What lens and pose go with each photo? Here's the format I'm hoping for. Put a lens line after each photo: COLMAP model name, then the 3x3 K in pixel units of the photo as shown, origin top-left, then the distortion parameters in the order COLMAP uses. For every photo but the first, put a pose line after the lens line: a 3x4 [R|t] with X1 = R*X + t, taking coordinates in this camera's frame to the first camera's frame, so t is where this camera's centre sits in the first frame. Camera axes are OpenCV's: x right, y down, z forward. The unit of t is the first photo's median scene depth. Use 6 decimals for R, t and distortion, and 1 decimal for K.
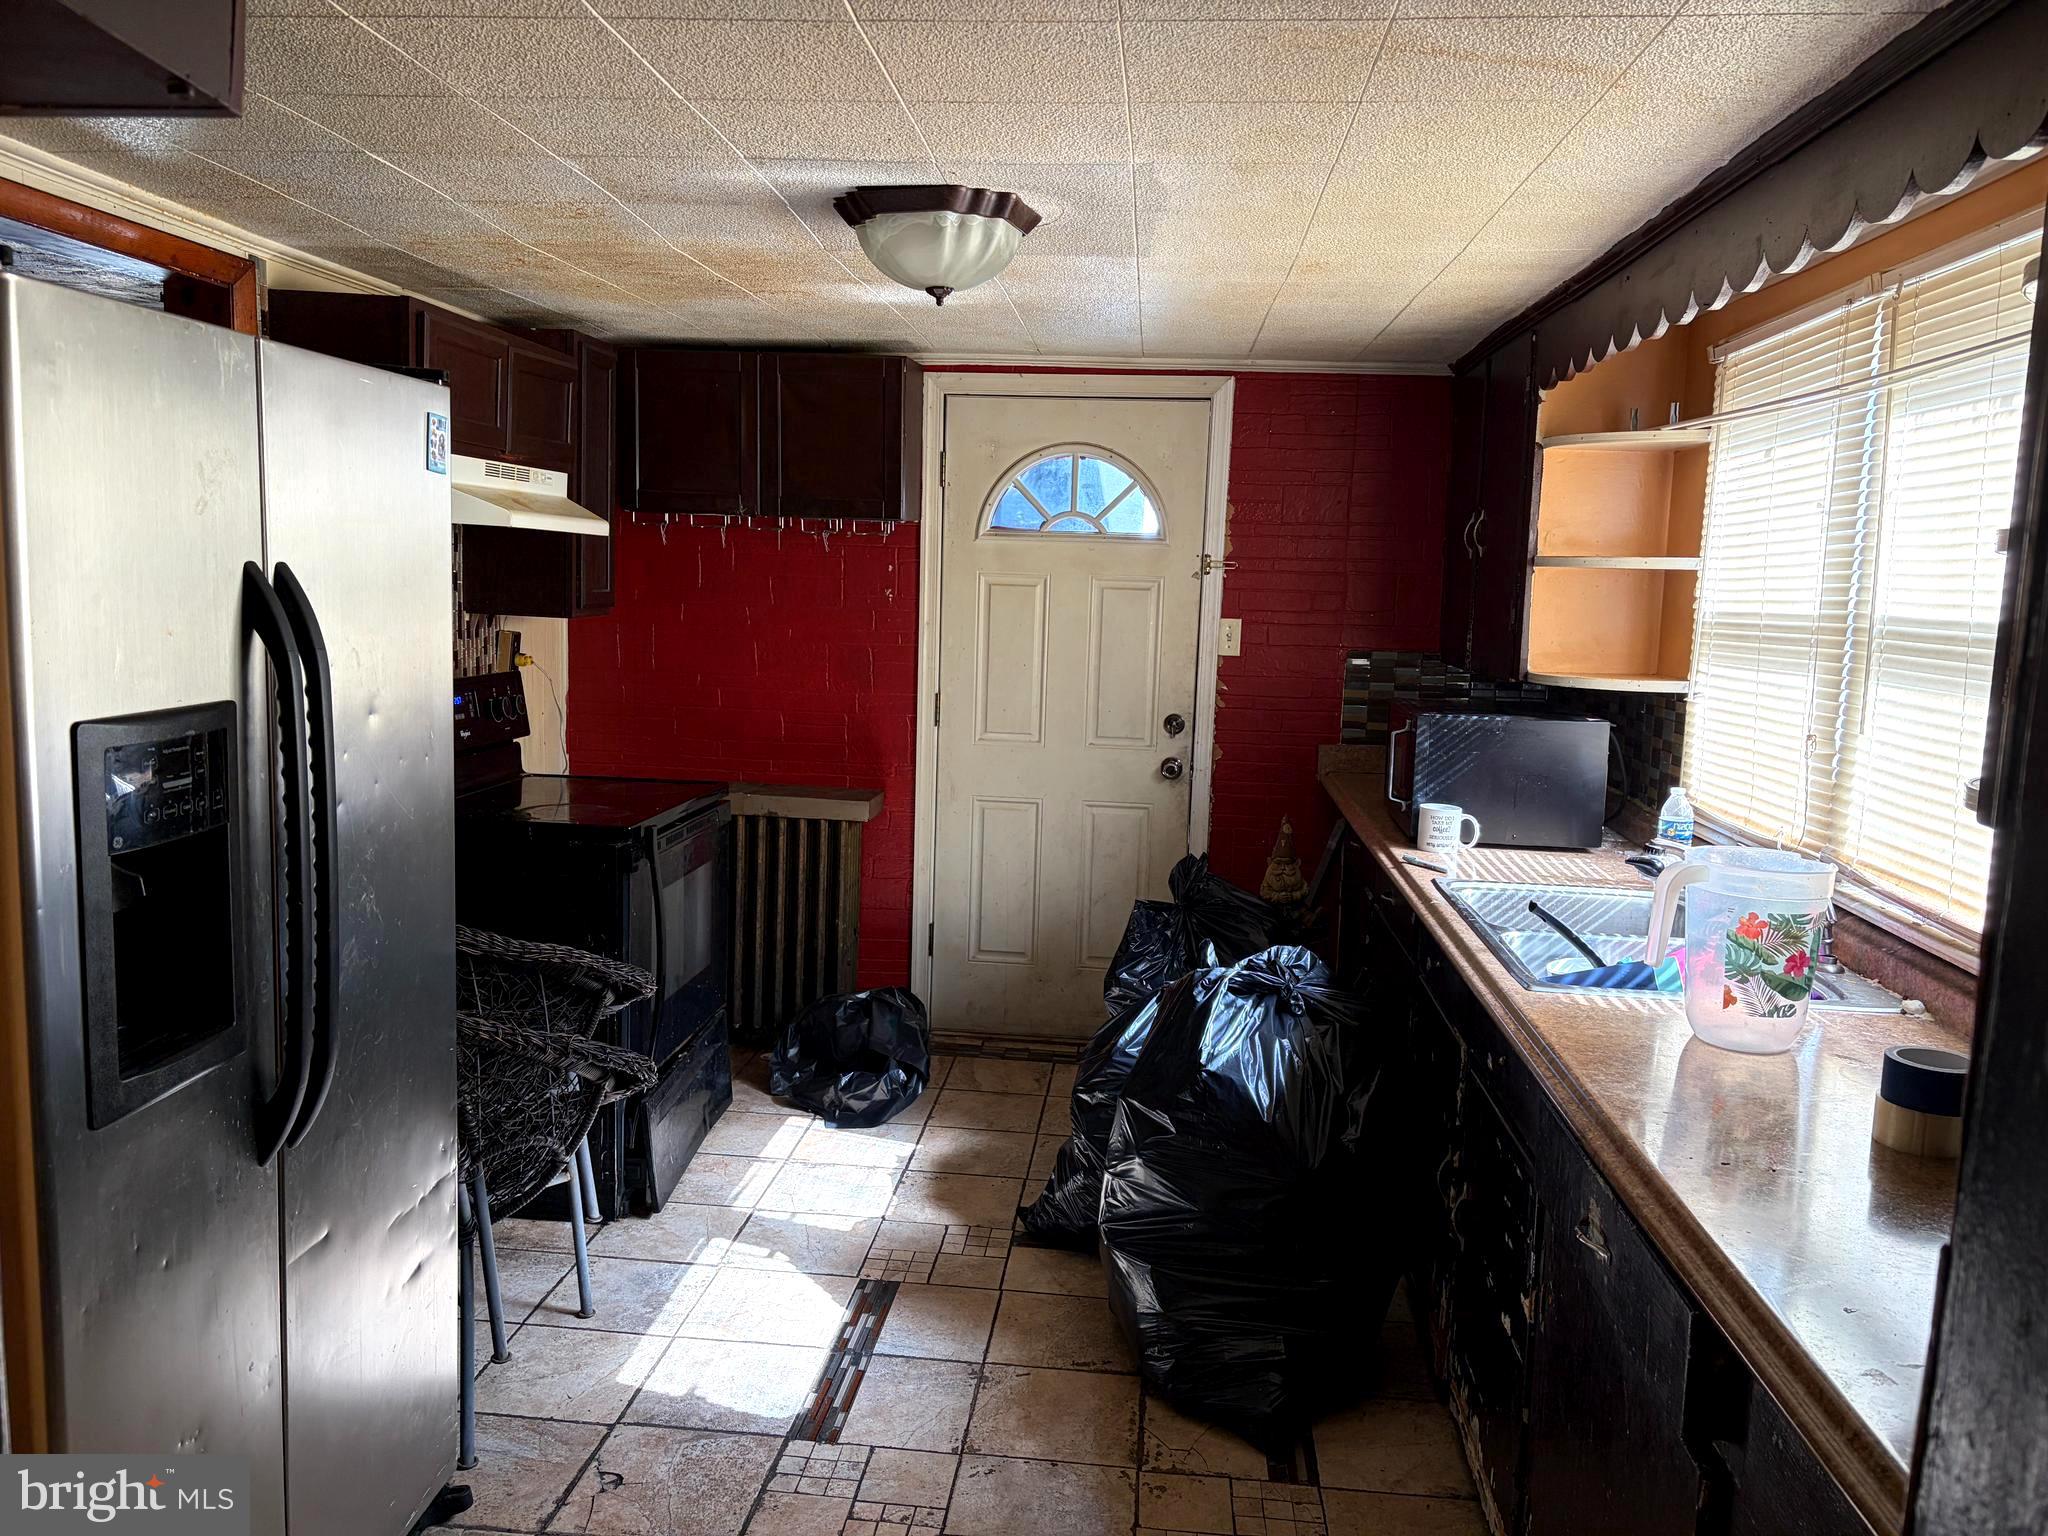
lens RADIAL K [[1567.6, 0, 1028.3], [0, 1567.6, 769.5], [0, 0, 1]] dist [0.076670, -0.079658]
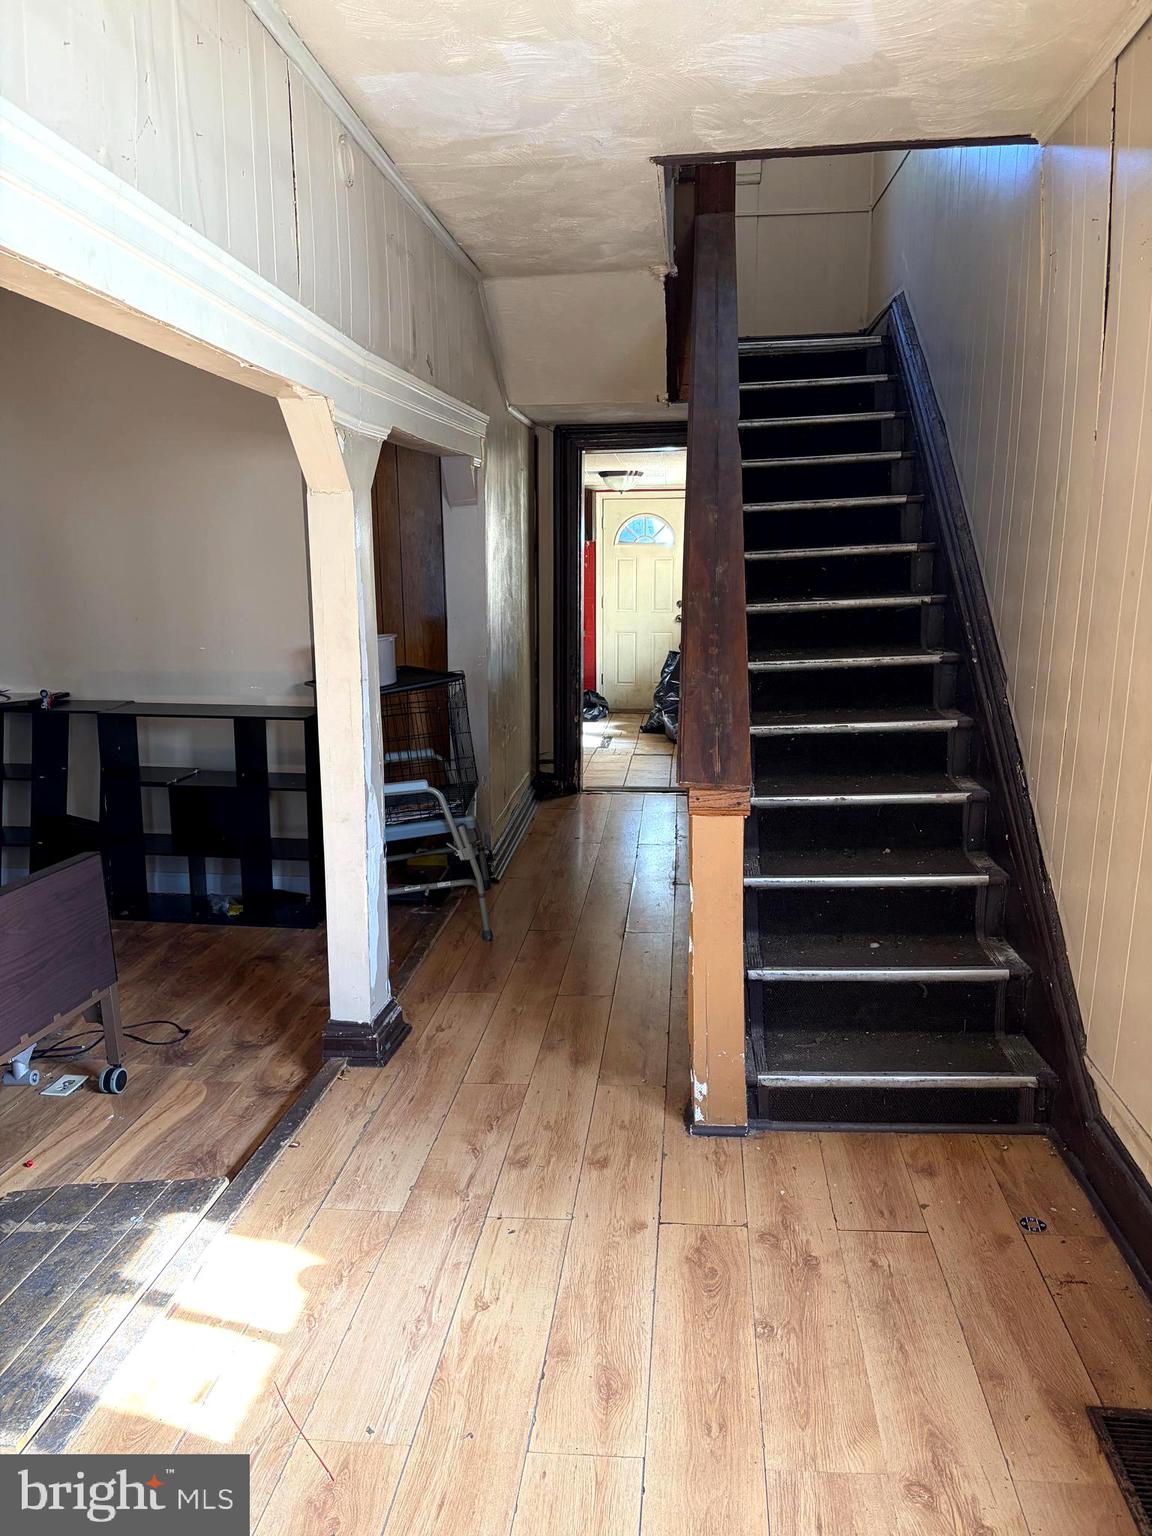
lens RADIAL K [[1175.7, 0, 585.5], [0, 1175.7, 767.2], [0, 0, 1]] dist [0.076670, -0.079658]
pose [[0.999430, -0.033764, 0.000324, -0.123135], [0.033714, 0.998374, 0.045967, 0.211137], [-0.001875, -0.045930, 0.998943, -1.567614]]
